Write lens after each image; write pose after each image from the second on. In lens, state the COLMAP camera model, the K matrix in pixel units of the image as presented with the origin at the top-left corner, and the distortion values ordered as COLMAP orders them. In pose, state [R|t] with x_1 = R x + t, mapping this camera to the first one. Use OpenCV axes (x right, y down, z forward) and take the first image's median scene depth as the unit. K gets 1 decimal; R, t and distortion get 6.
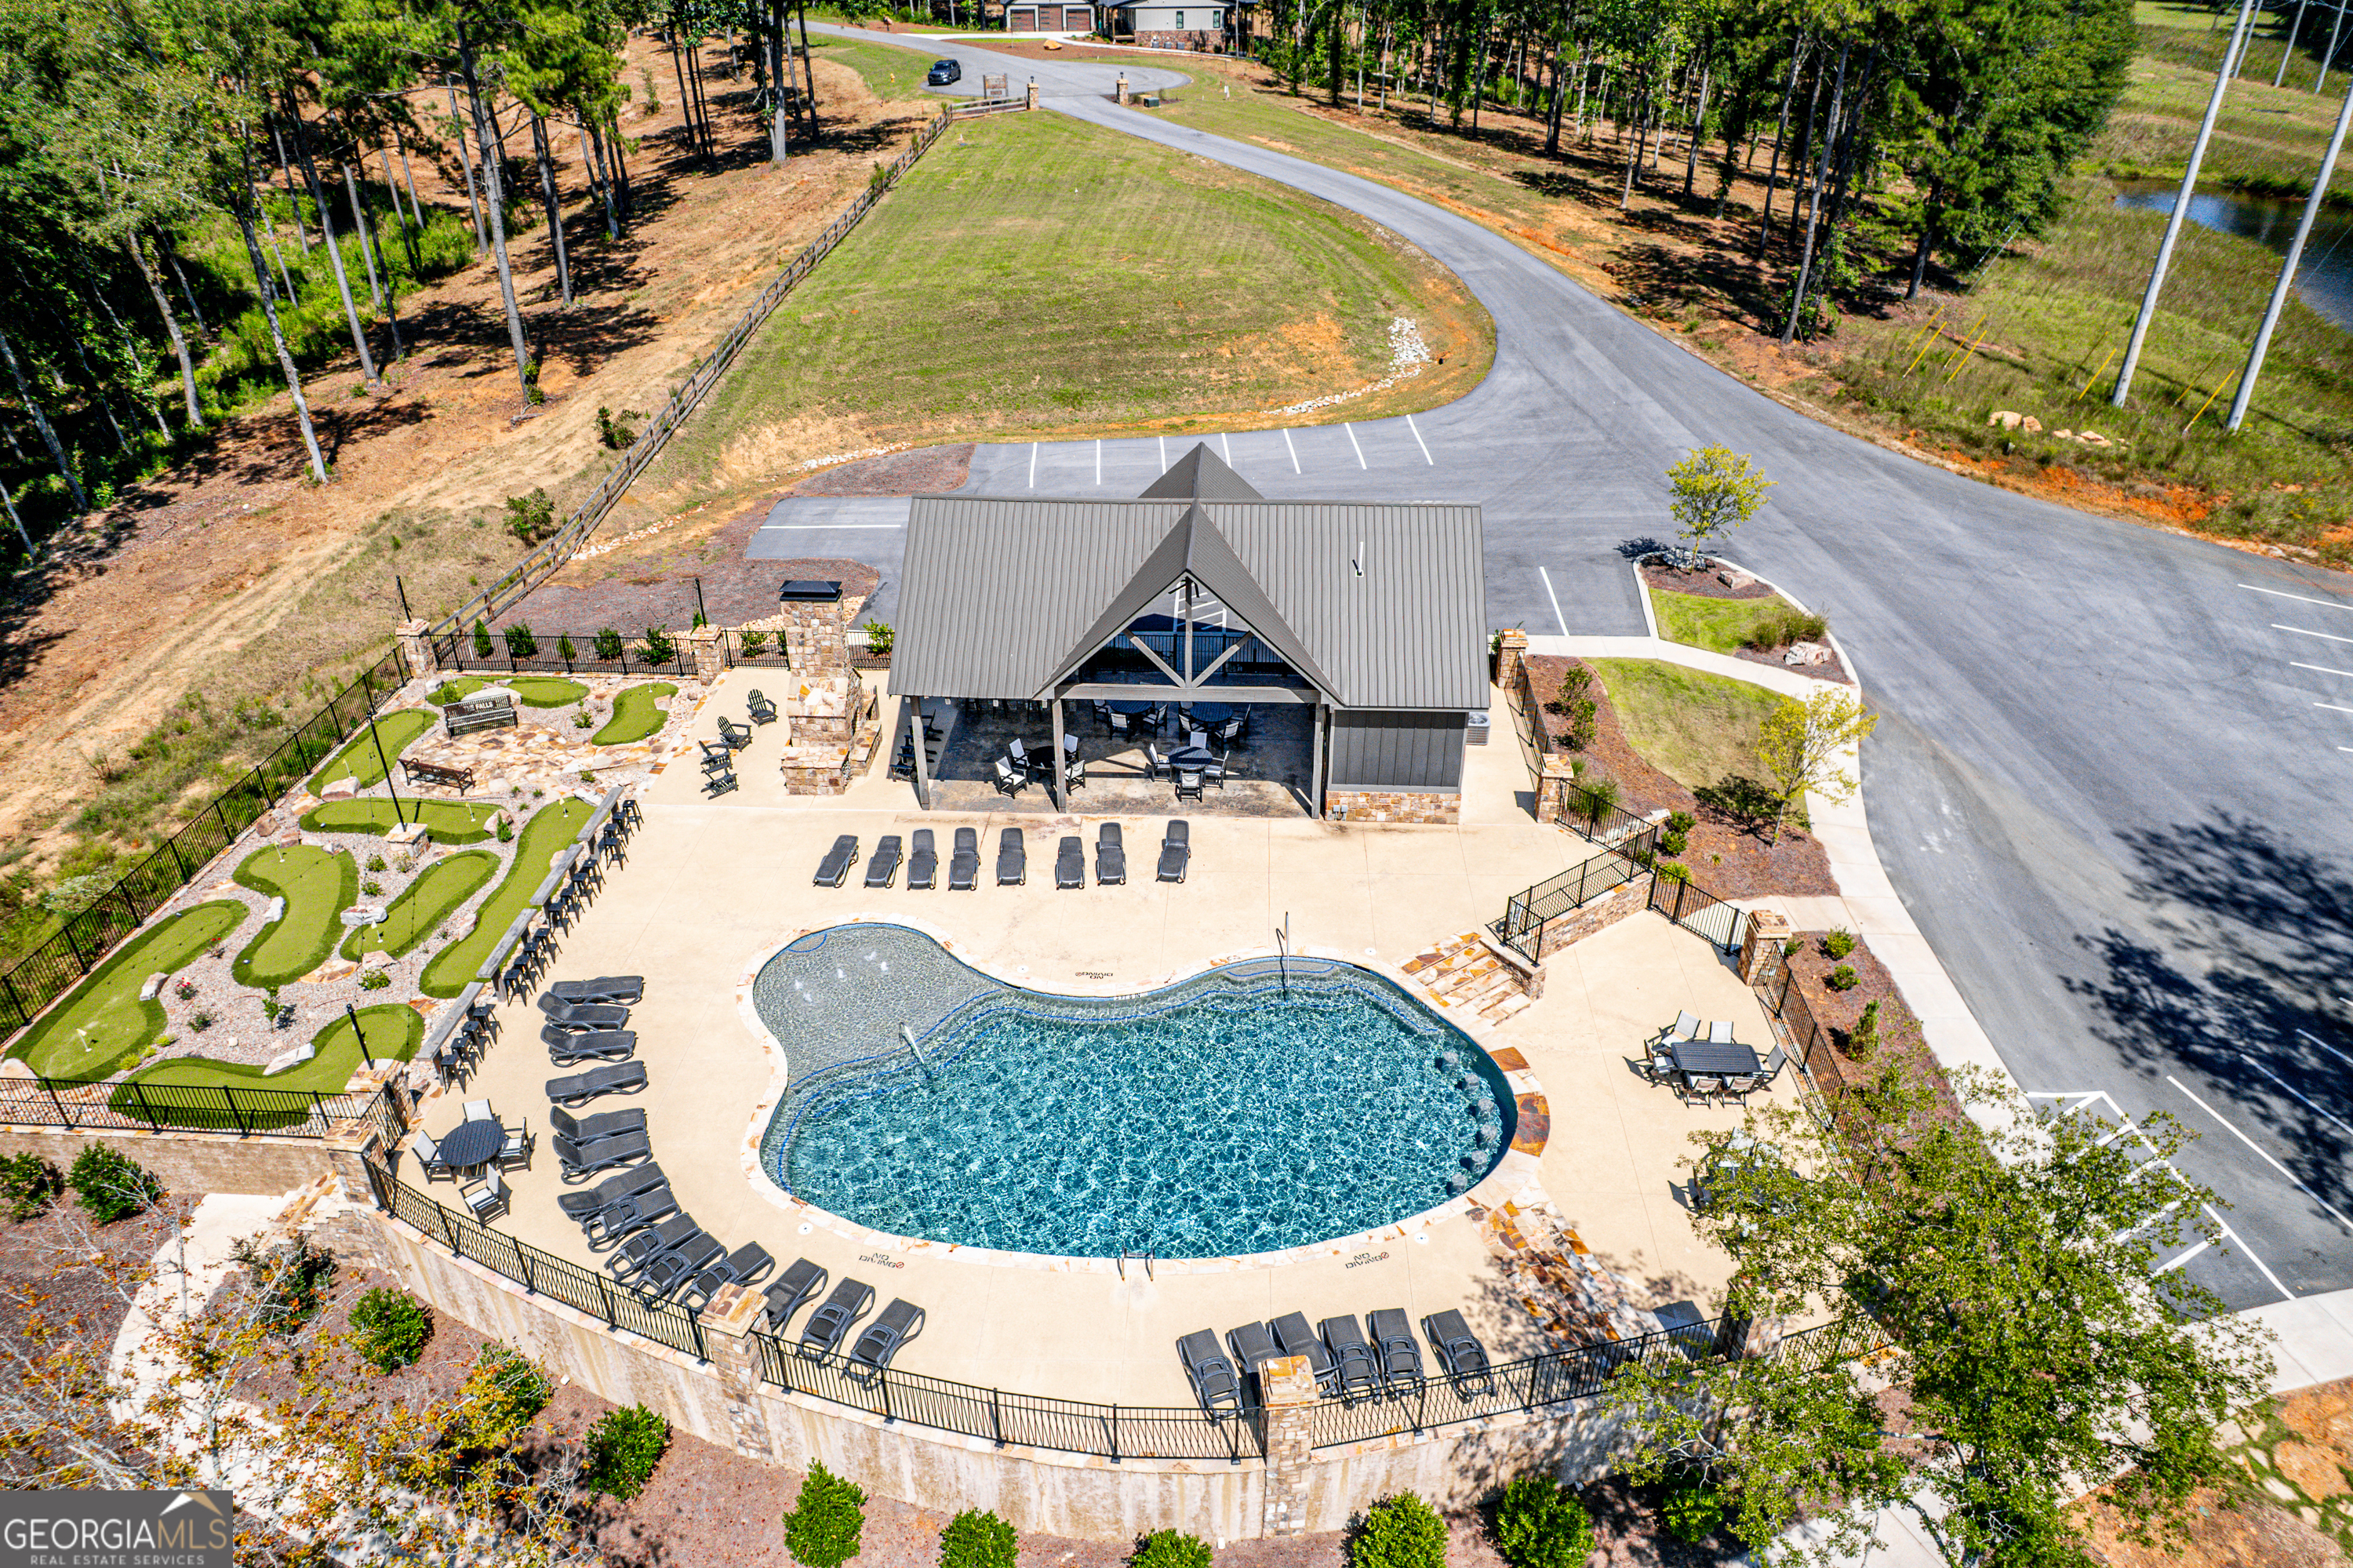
lens RADIAL K [[1504.3, 0, 1179.1], [0, 1504.3, 785.7], [0, 0, 1]] dist [-0.066552, 0.047726]
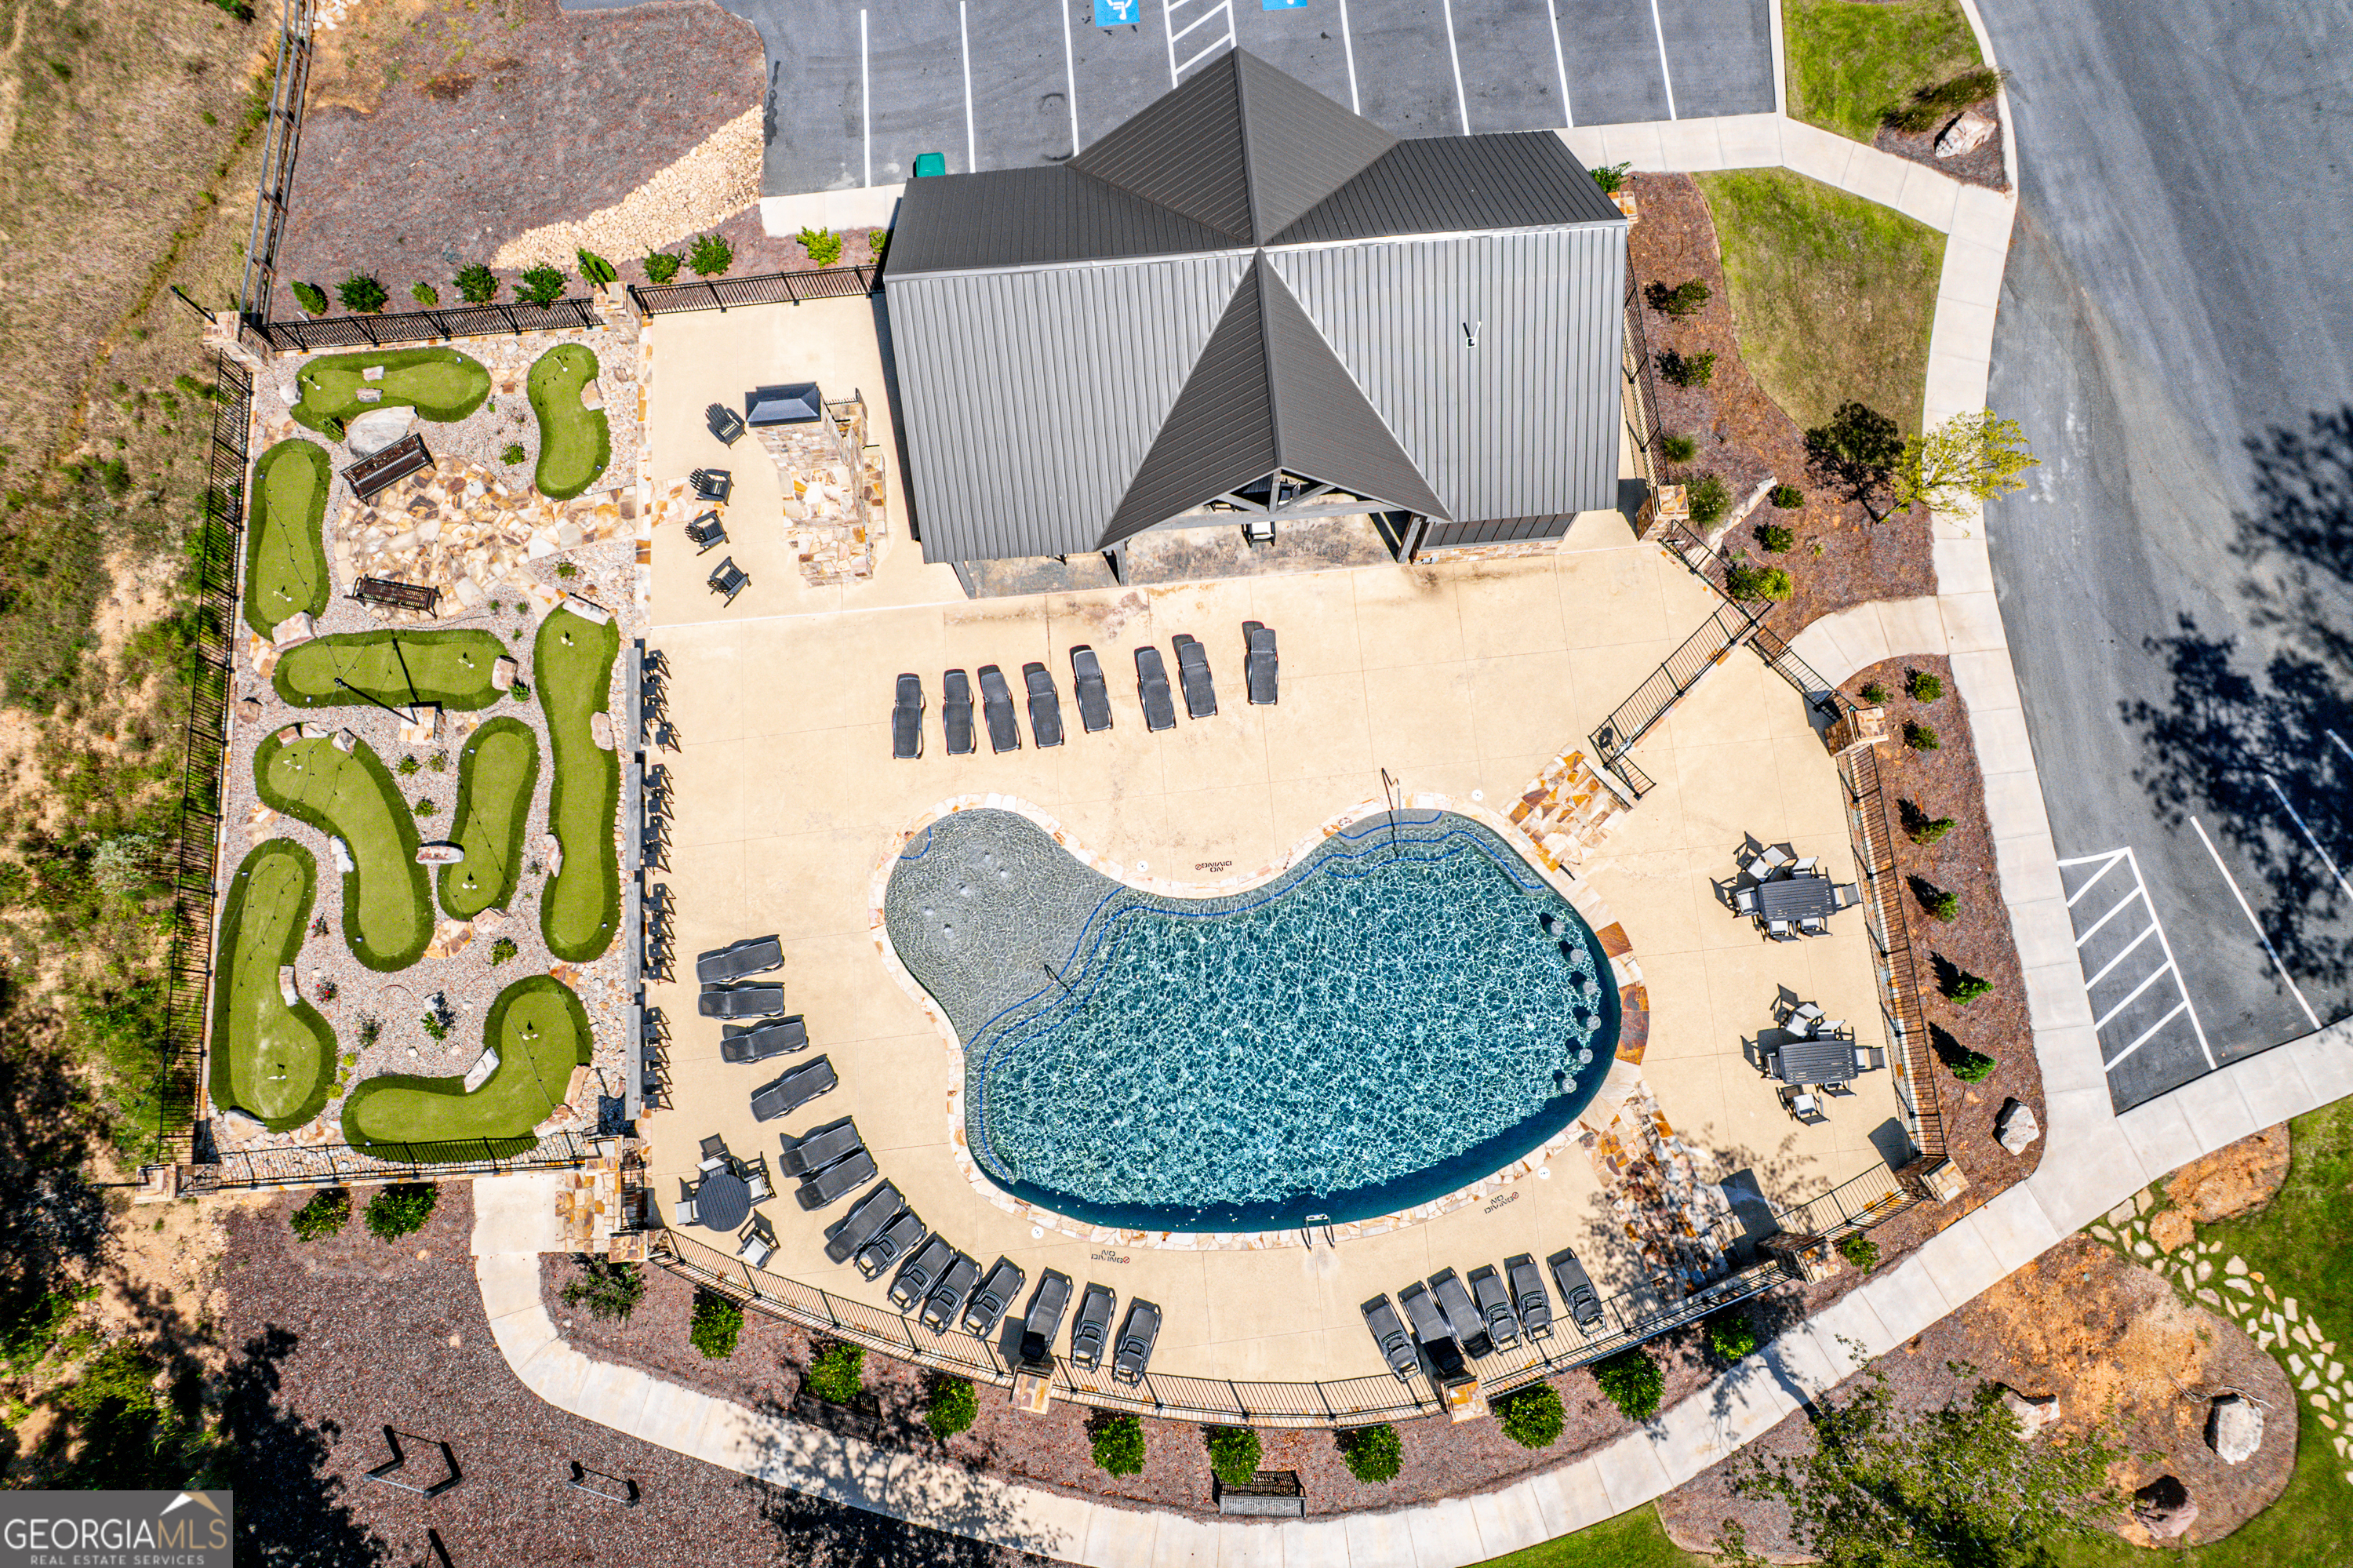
lens RADIAL K [[1504.3, 0, 1183.7], [0, 1504.3, 792.1], [0, 0, 1]] dist [-0.066552, 0.047726]
pose [[0.991426, -0.128554, 0.023414, -0.082718], [0.070977, 0.680262, 0.729524, -0.577039], [-0.109711, -0.721608, 0.683554, 0.298085]]
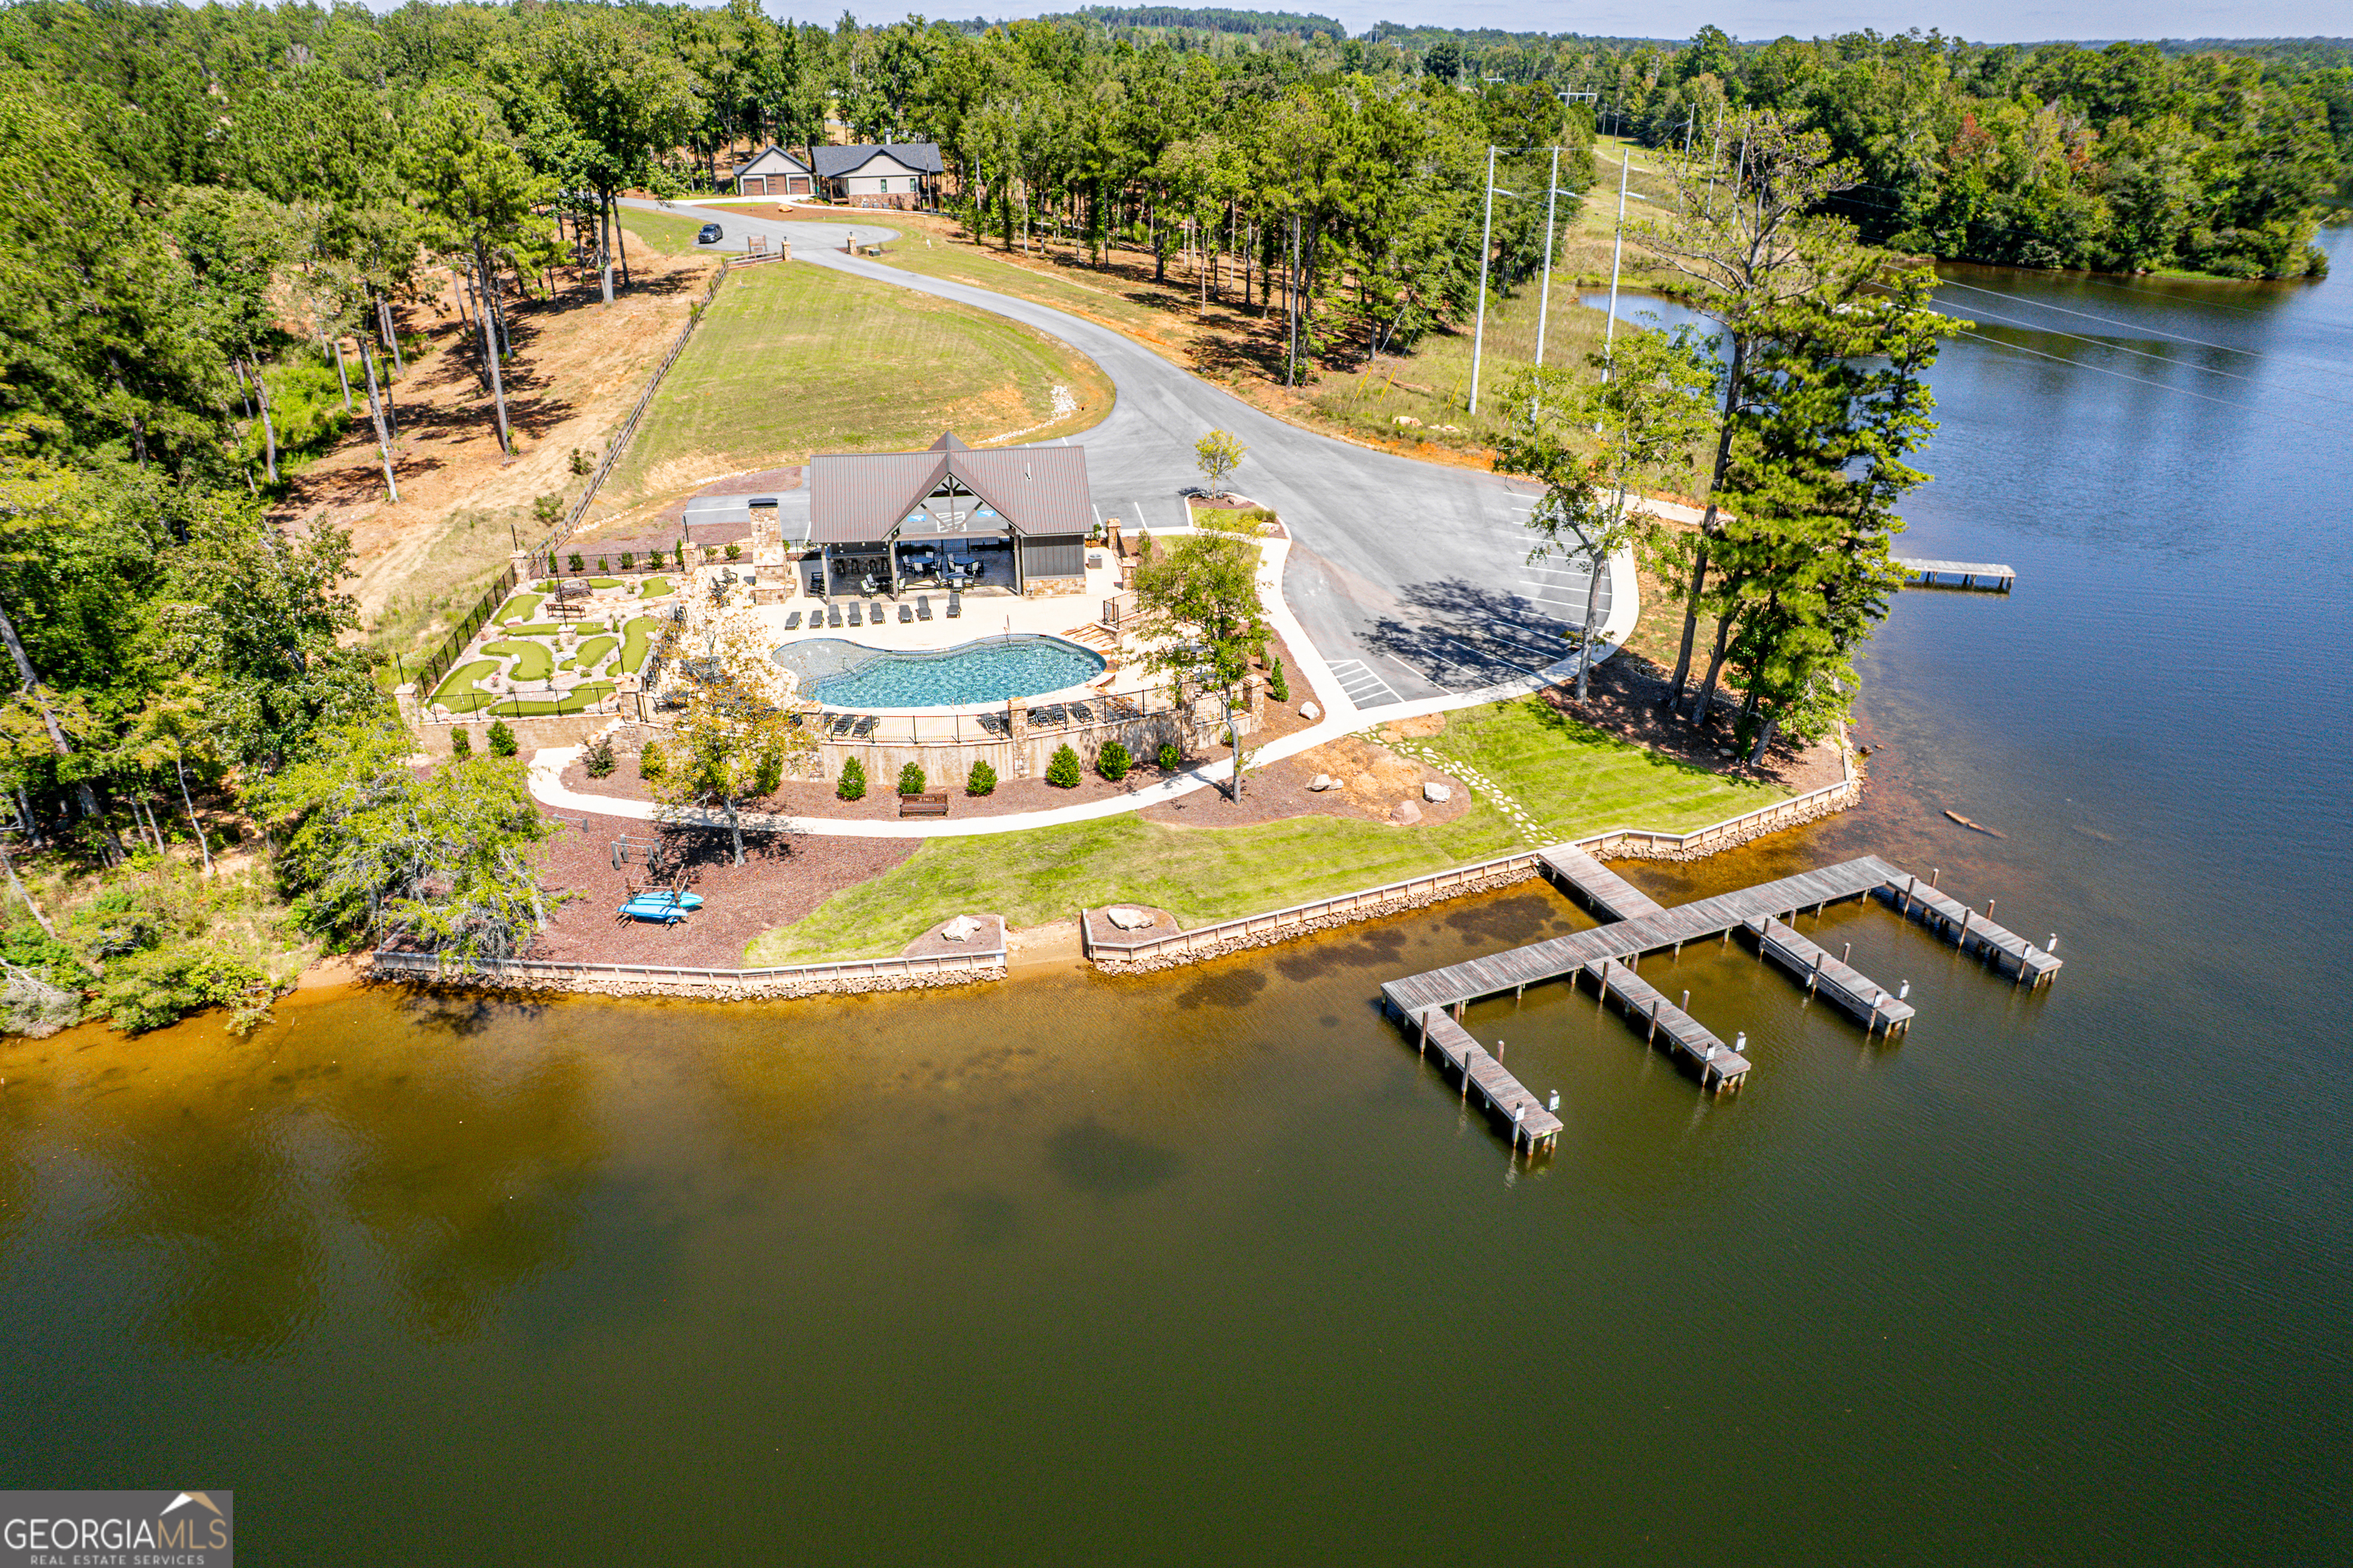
lens RADIAL K [[1504.3, 0, 1173.7], [0, 1504.3, 780.9], [0, 0, 1]] dist [-0.066552, 0.047726]
pose [[0.981174, -0.081714, 0.174985, -0.088027], [0.095247, 0.992963, -0.070379, 0.461268], [-0.168003, 0.085721, 0.982052, -1.110588]]
